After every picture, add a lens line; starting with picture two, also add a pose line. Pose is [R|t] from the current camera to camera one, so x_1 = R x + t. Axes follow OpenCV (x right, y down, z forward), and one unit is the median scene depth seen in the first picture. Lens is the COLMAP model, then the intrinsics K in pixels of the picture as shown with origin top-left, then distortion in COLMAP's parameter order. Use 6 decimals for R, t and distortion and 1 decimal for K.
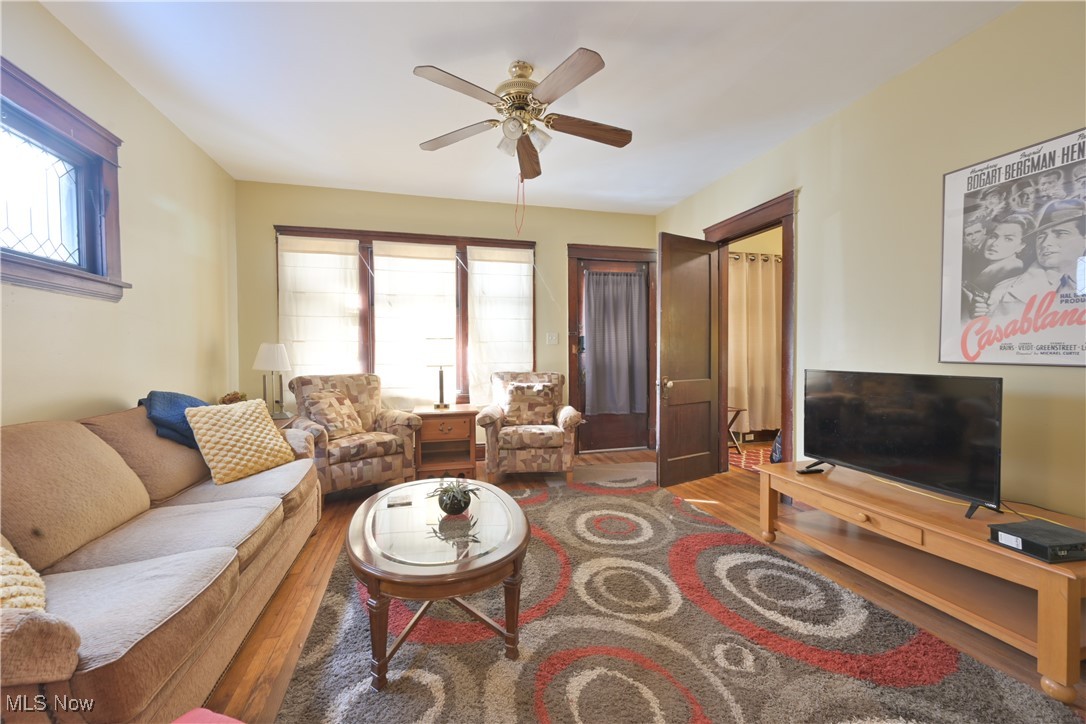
lens RADIAL K [[427.6, 0, 540.0], [0, 427.6, 363.1], [0, 0, 1]] dist [-0.001732, -0.001105]
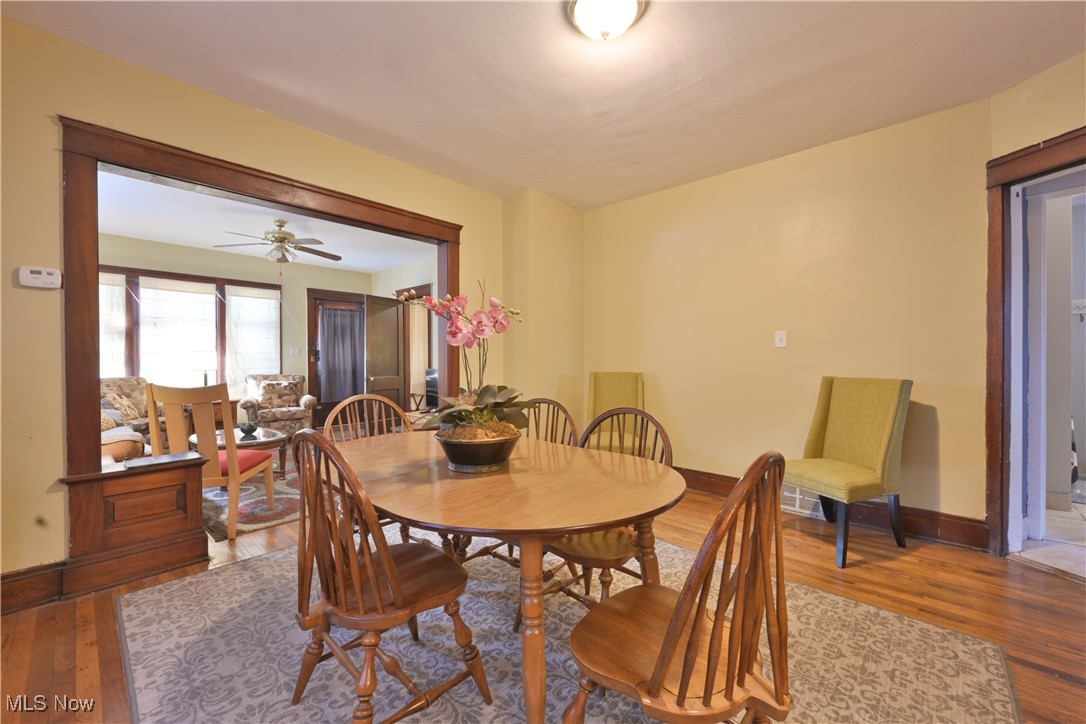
lens RADIAL K [[427.6, 0, 544.6], [0, 427.6, 362.4], [0, 0, 1]] dist [-0.001732, -0.001105]
pose [[0.840707, -0.000627, 0.541490, -0.053283], [0.011456, 0.999796, -0.016629, 0.016756], [-0.541369, 0.020183, 0.840543, -0.811510]]
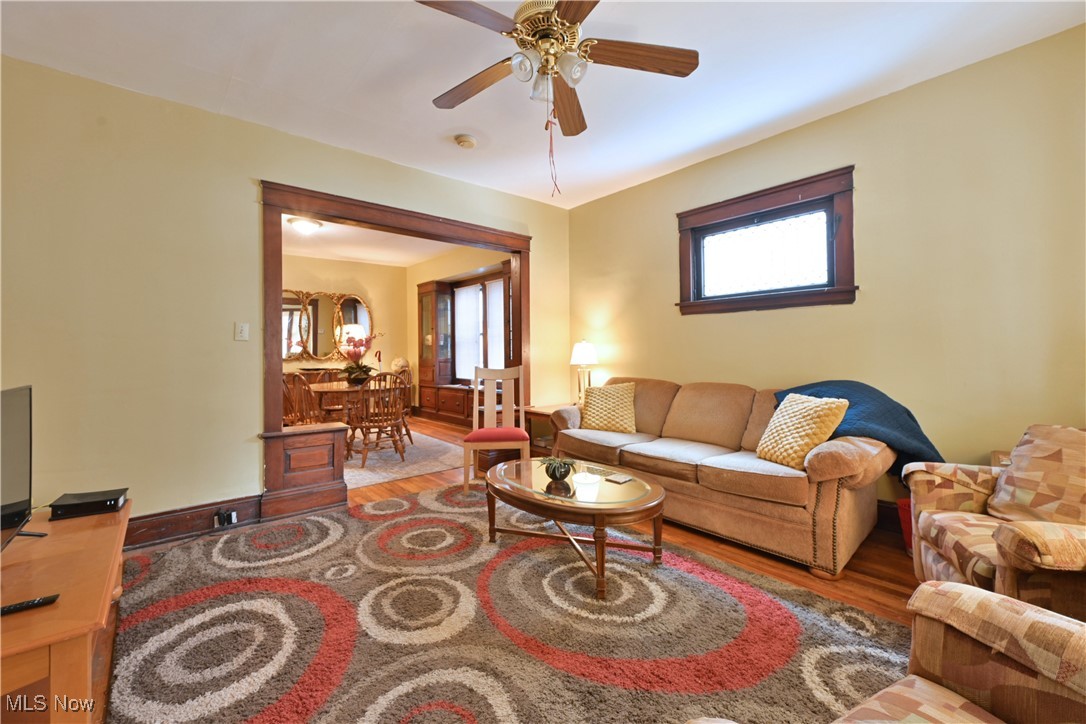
lens RADIAL K [[427.6, 0, 548.9], [0, 427.6, 346.7], [0, 0, 1]] dist [-0.001732, -0.001105]
pose [[-0.896100, 0.004988, -0.443825, 0.170458], [0.000907, 0.999955, 0.009407, -0.025217], [0.443852, 0.008027, -0.896064, 0.943492]]
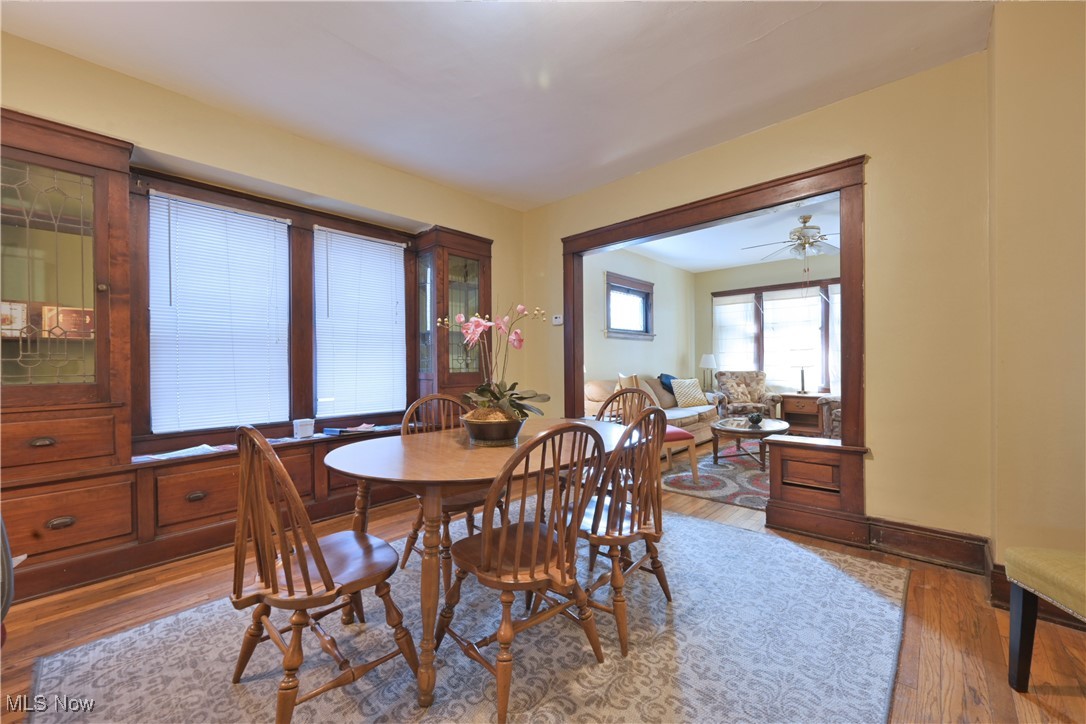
lens RADIAL K [[427.6, 0, 545.9], [0, 427.6, 363.3], [0, 0, 1]] dist [-0.001732, -0.001105]
pose [[0.540432, 0.003977, -0.841378, 0.590267], [-0.012850, 0.999911, -0.003528, 0.011469], [0.841289, 0.012718, 0.540435, -0.654703]]
